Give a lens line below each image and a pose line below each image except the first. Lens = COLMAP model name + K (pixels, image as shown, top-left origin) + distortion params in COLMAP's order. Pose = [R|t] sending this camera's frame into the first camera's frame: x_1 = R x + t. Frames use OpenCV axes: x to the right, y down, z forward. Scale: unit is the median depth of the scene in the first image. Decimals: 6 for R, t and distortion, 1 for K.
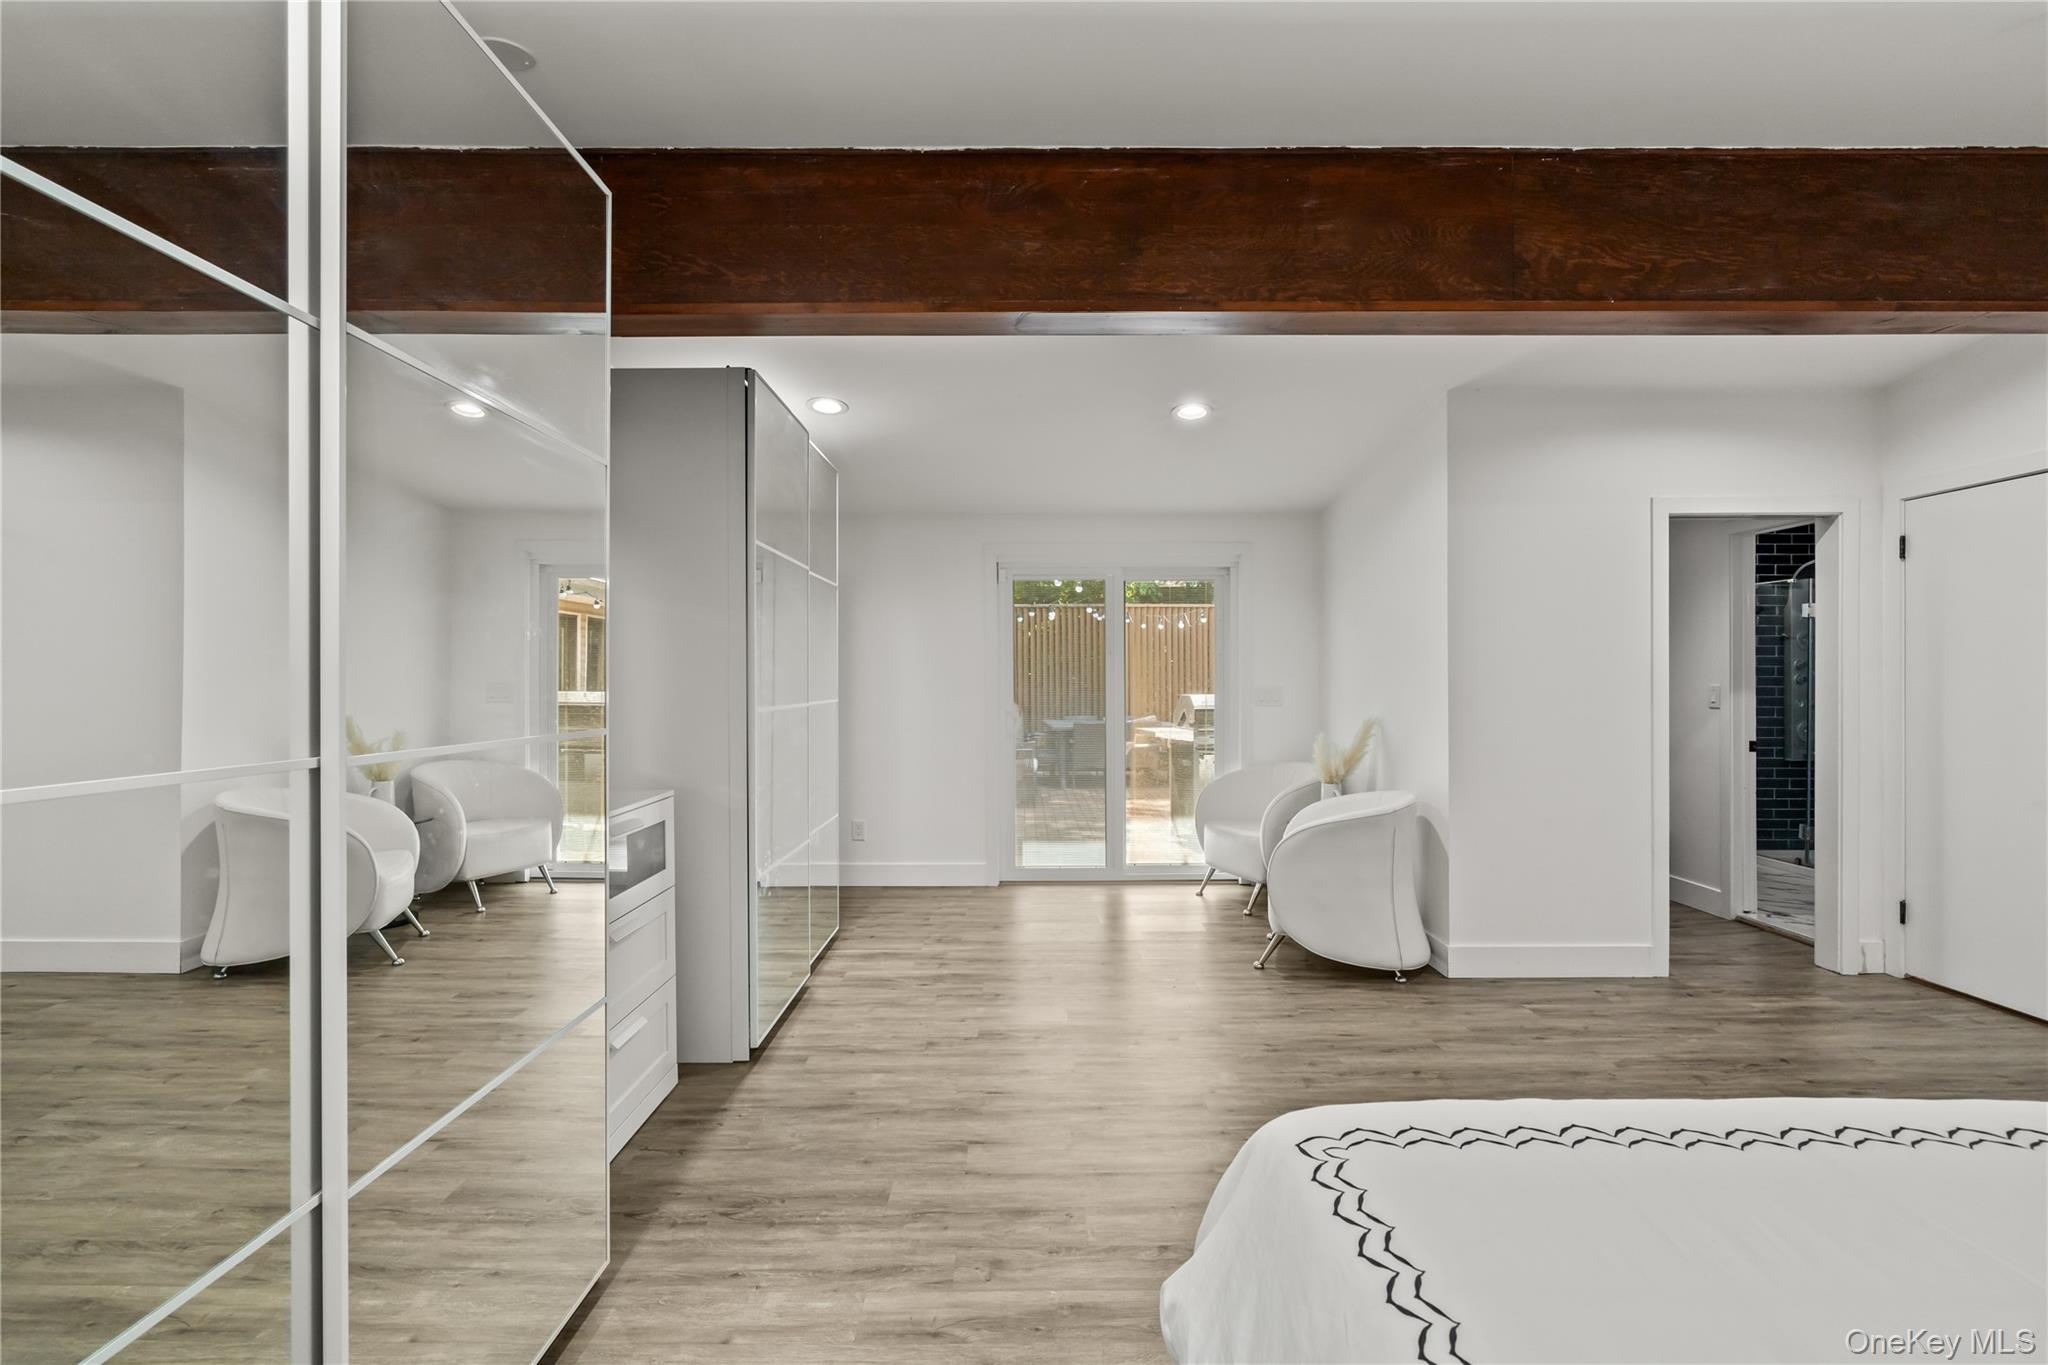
lens RADIAL K [[928.8, 0, 1029.2], [0, 928.8, 681.6], [0, 0, 1]] dist [-0.003657, 0.000810]
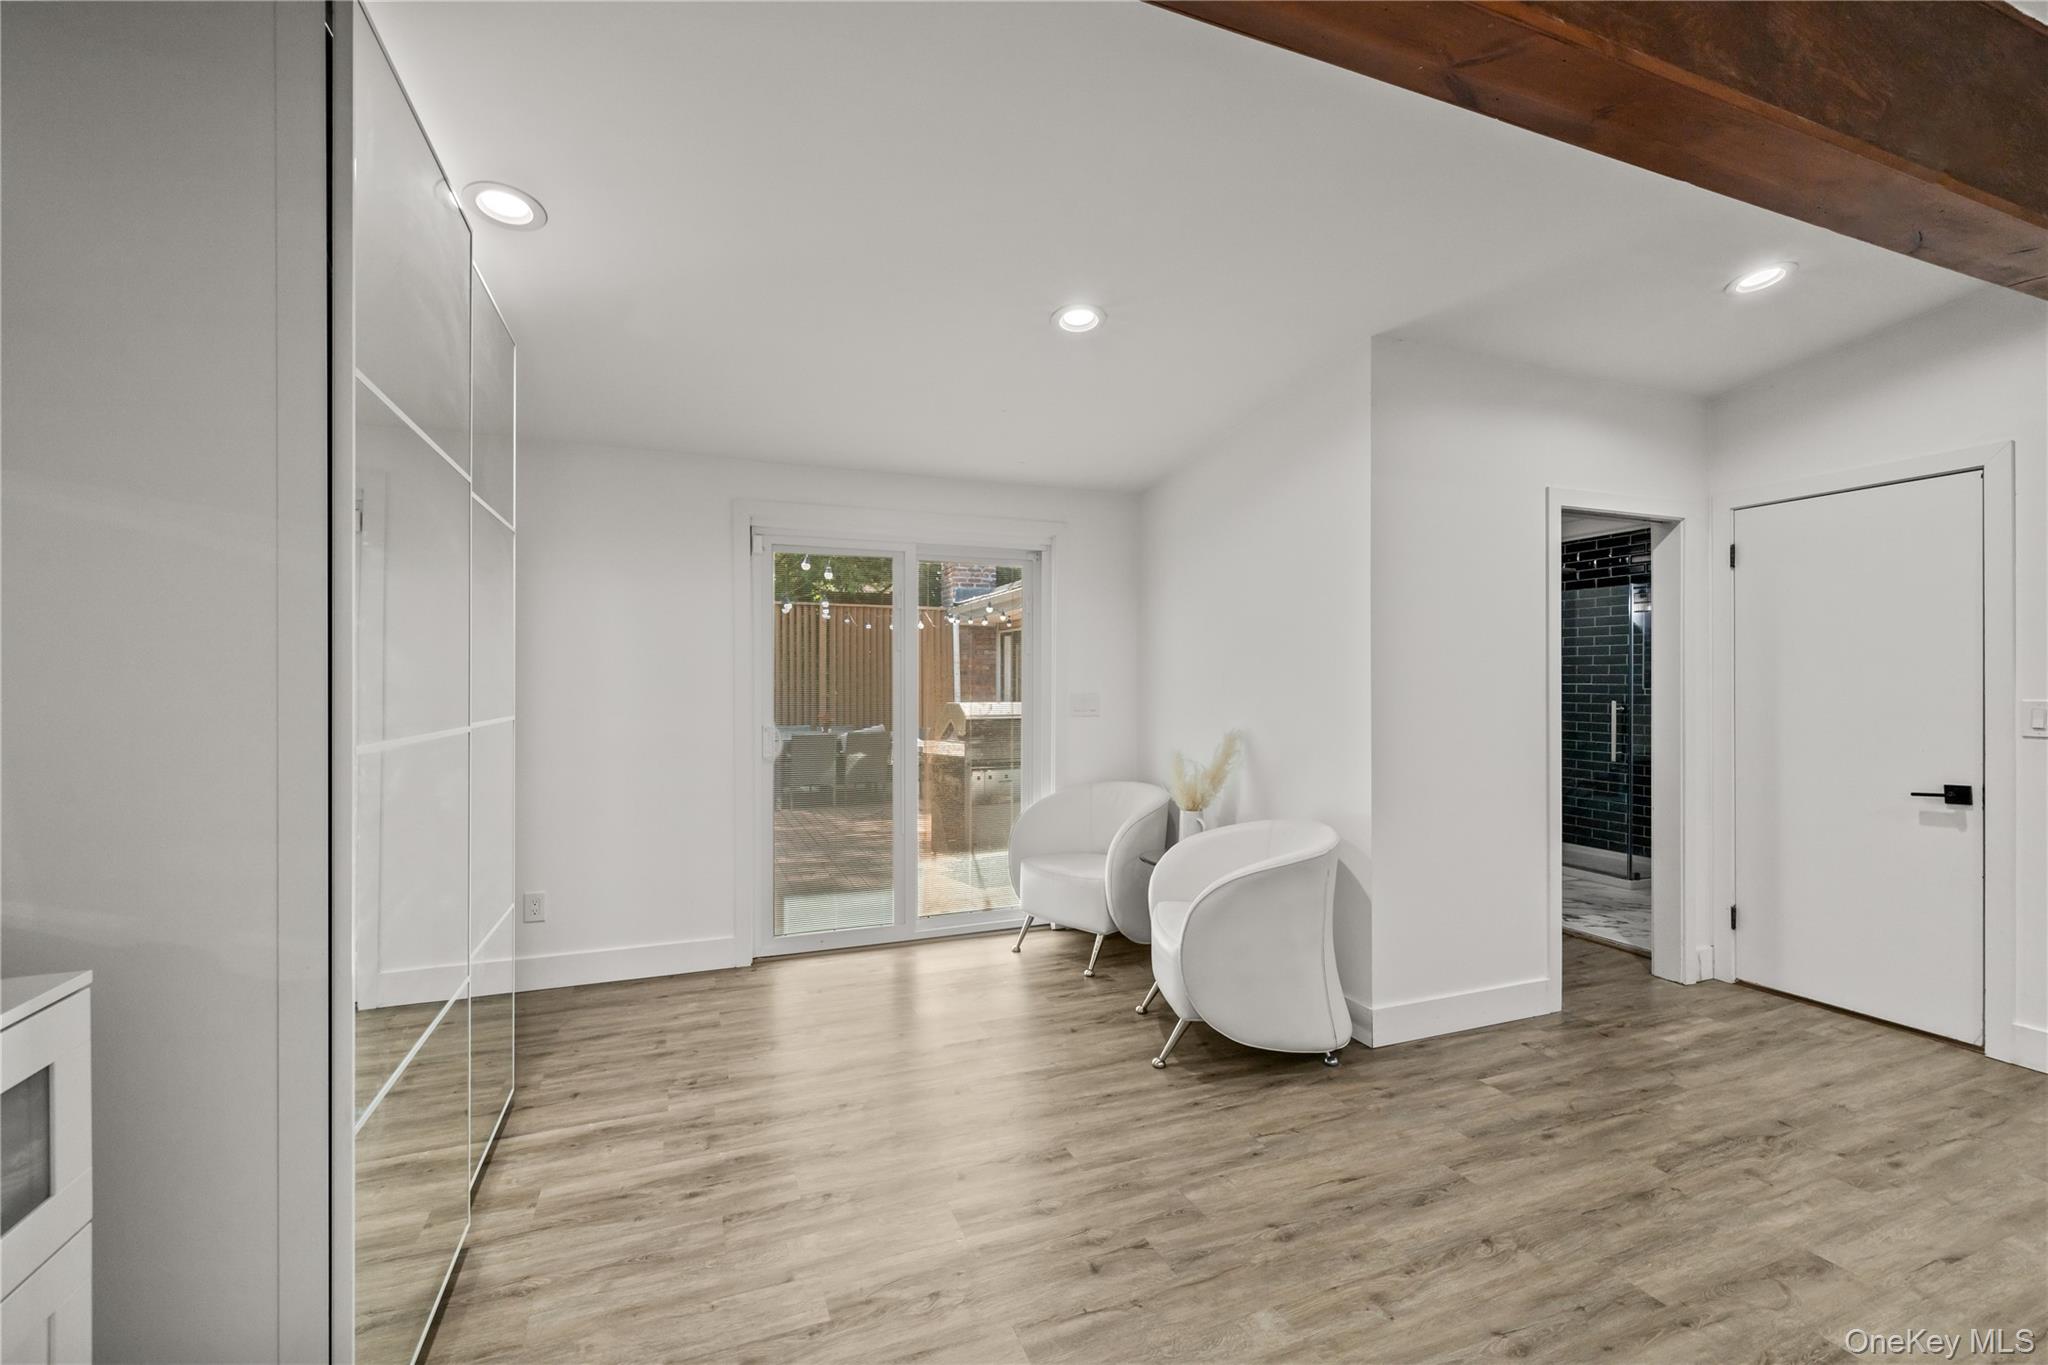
lens RADIAL K [[858.4, 0, 1021.1], [0, 858.4, 684.5], [0, 0, 1]] dist [0.002416, 0.000540]
pose [[0.929147, 0.002394, 0.369703, -0.118028], [-0.001484, 0.999995, -0.002747, -0.001093], [-0.369708, 0.002004, 0.929146, 0.393253]]
